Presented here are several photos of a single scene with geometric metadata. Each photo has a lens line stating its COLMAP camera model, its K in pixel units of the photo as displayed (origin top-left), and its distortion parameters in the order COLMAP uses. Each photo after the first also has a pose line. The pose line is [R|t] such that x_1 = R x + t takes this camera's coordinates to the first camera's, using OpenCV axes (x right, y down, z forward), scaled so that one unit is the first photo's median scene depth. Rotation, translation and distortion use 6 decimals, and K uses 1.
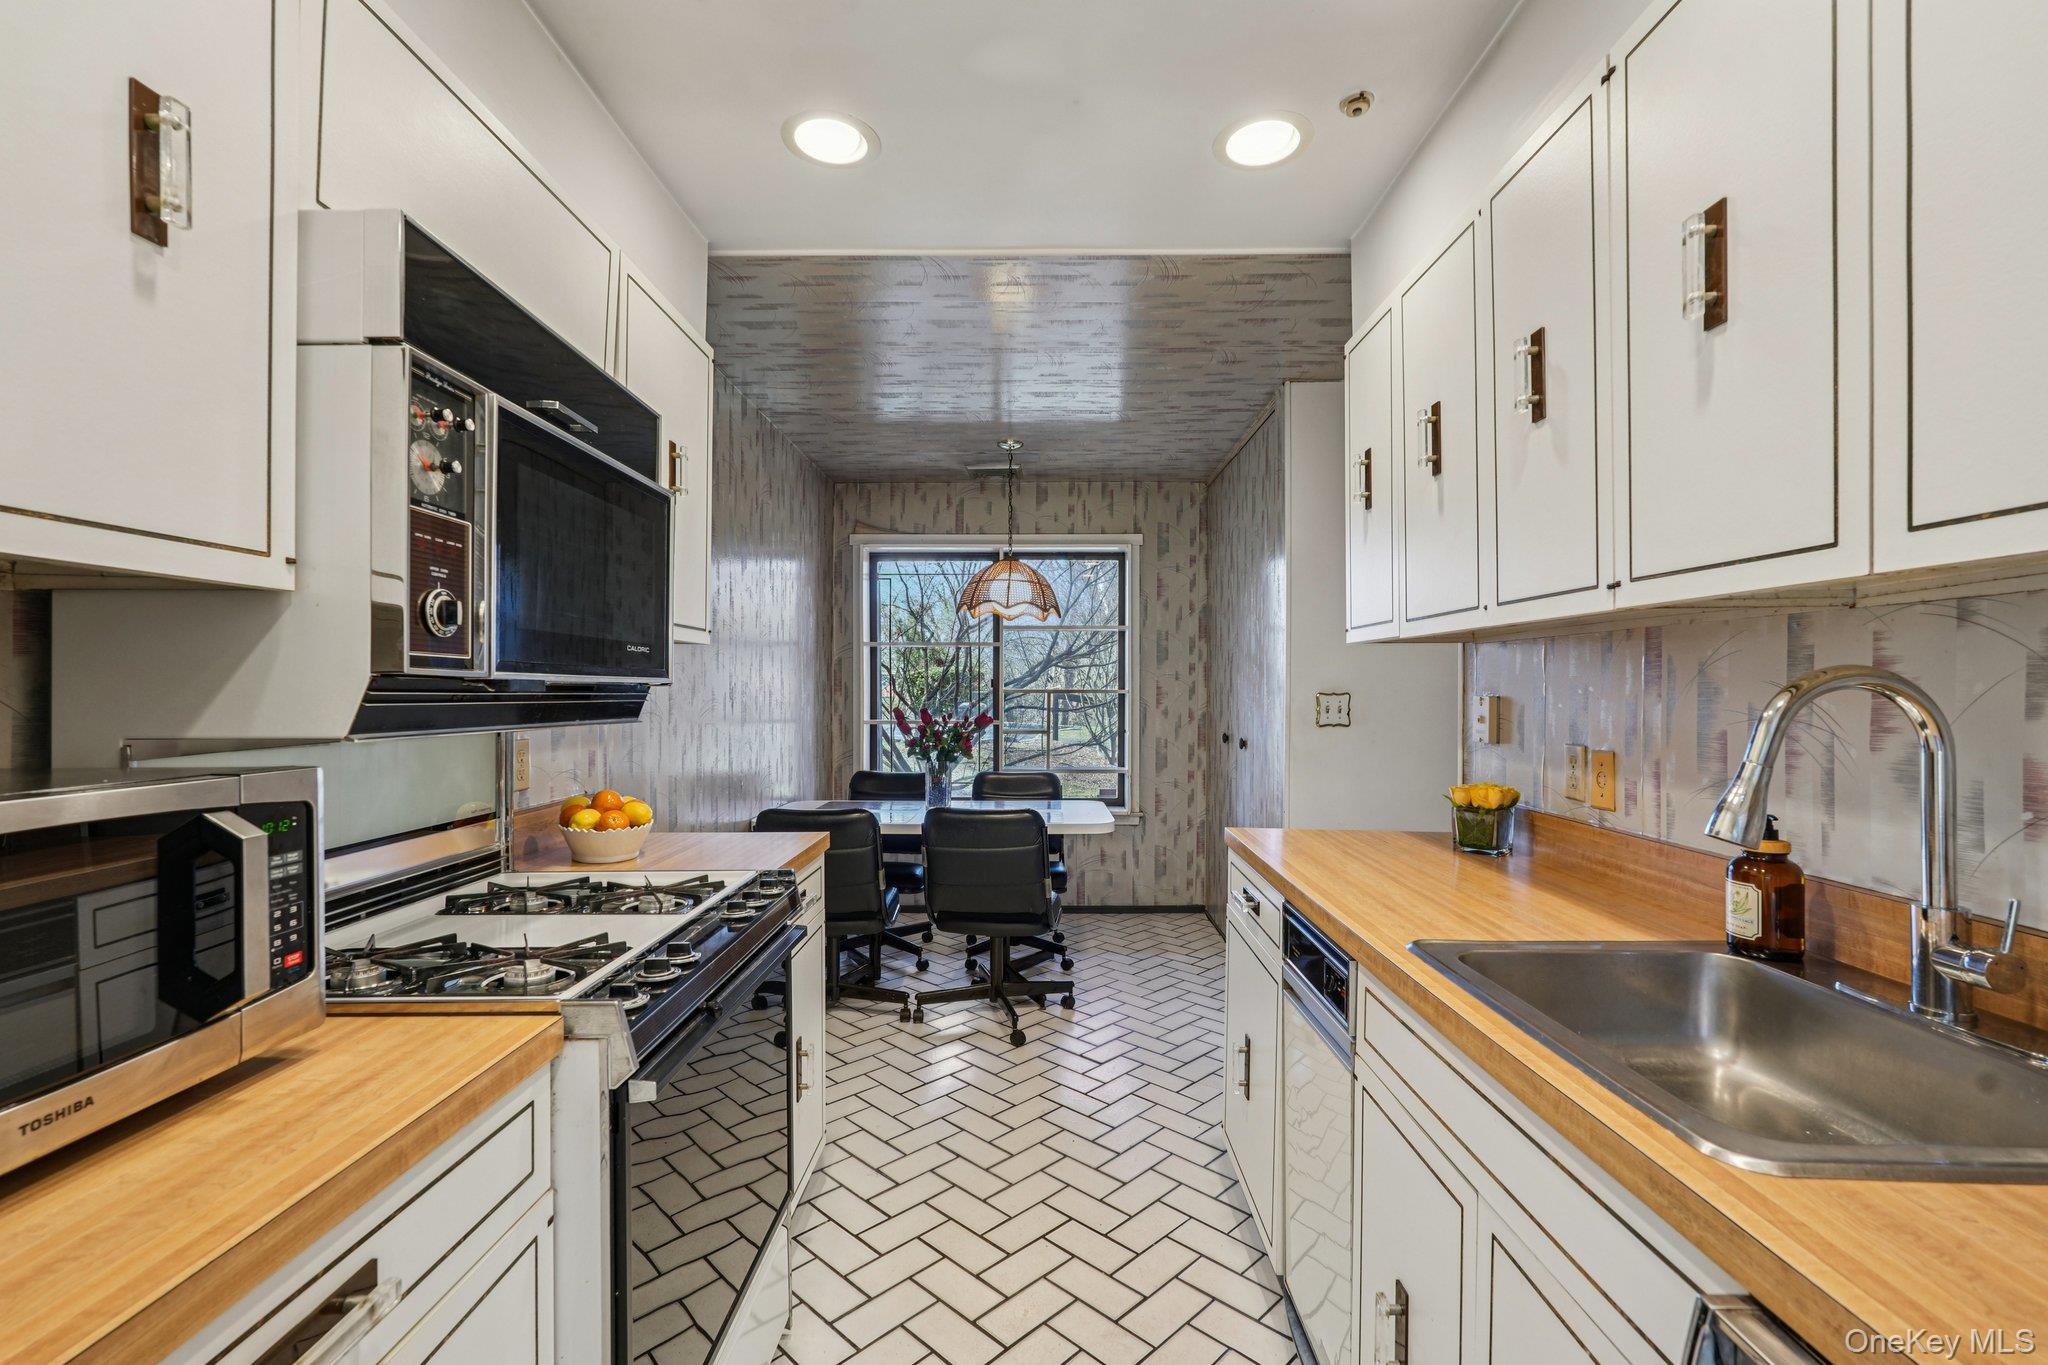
lens RADIAL K [[902.9, 0, 1029.9], [0, 902.9, 680.0], [0, 0, 1]] dist [-0.009921, 0.004040]
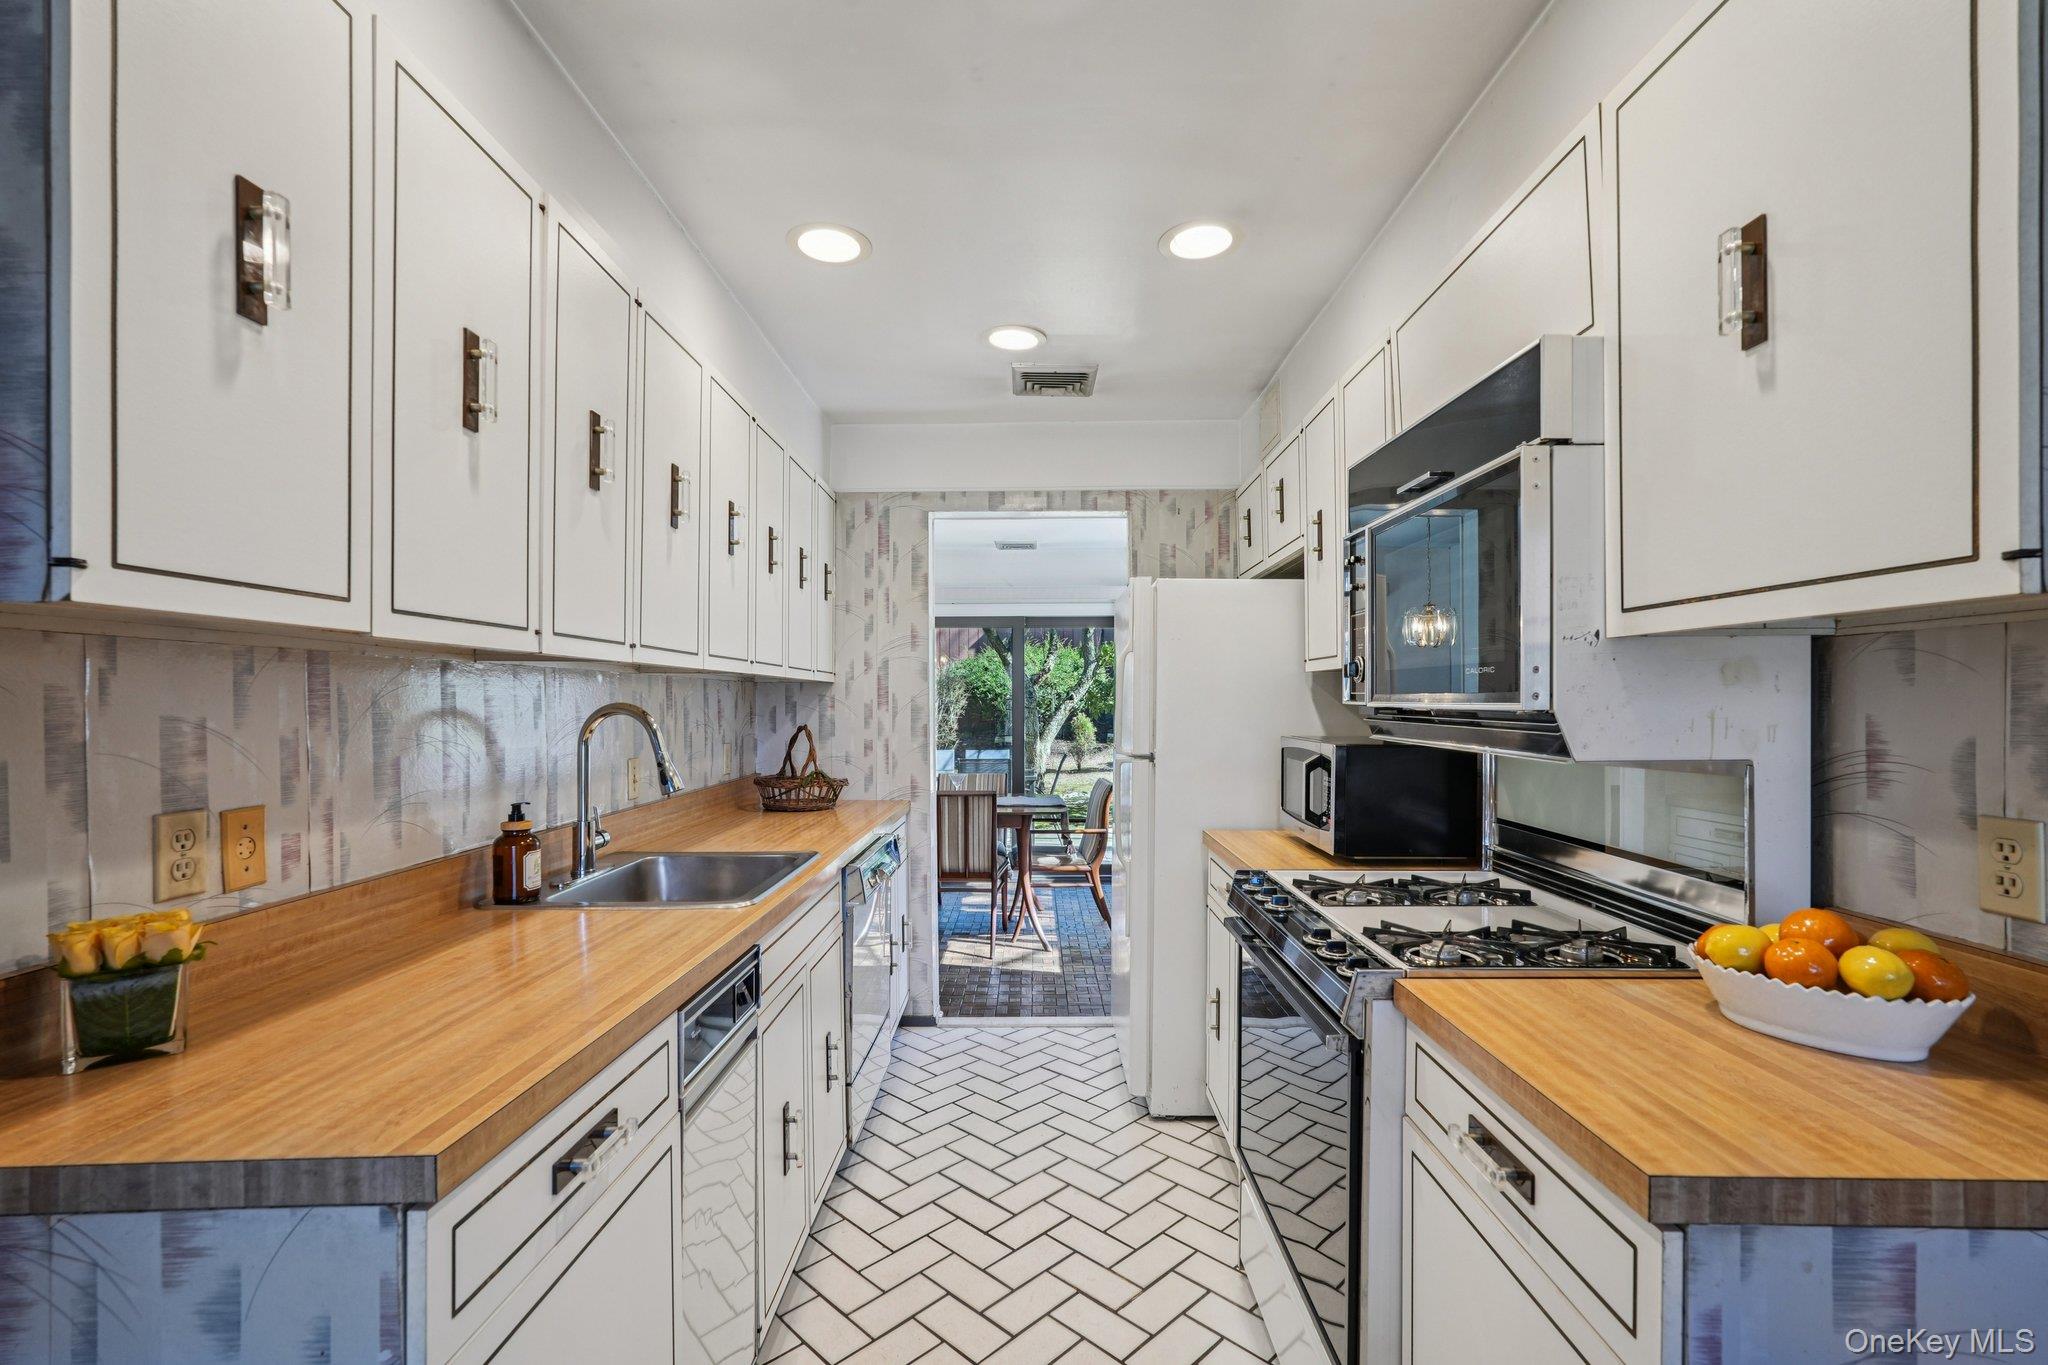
lens RADIAL K [[902.9, 0, 1030.7], [0, 902.9, 707.5], [0, 0, 1]] dist [-0.009921, 0.004040]
pose [[-0.999808, 0.005839, 0.018695, -0.026364], [0.005888, 0.999979, 0.002553, -0.003098], [-0.018680, 0.002663, -0.999822, 1.893673]]
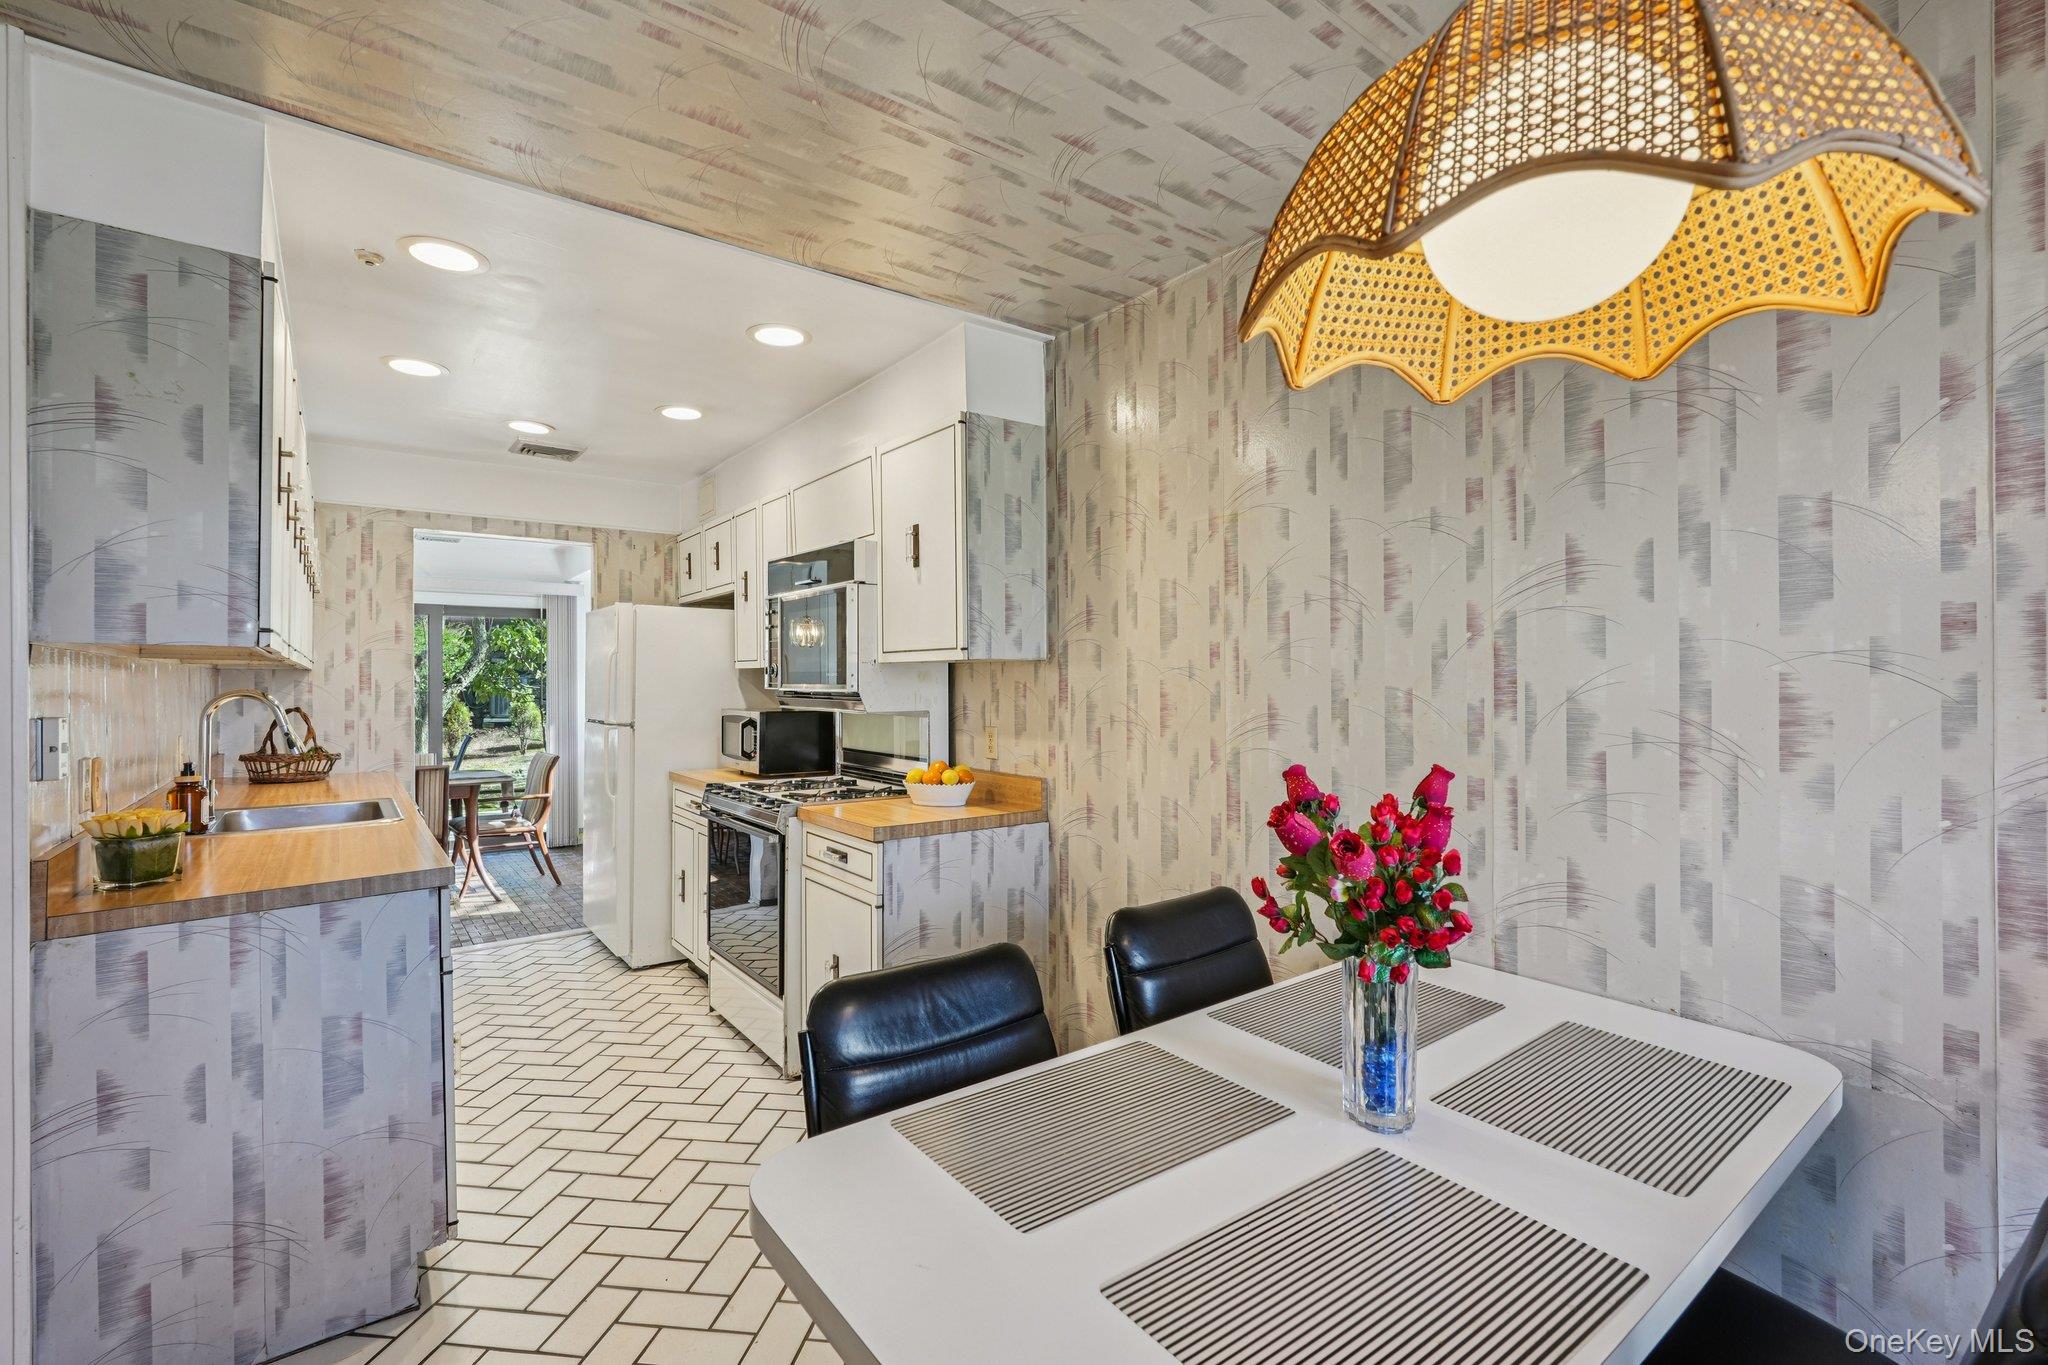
lens RADIAL K [[902.9, 0, 1025.0], [0, 902.9, 685.7], [0, 0, 1]] dist [-0.009921, 0.004040]
pose [[-0.802581, 0.005906, -0.596514, 0.449558], [0.006338, 0.999979, 0.001375, -0.010033], [0.596509, -0.002677, -0.802602, 2.976925]]
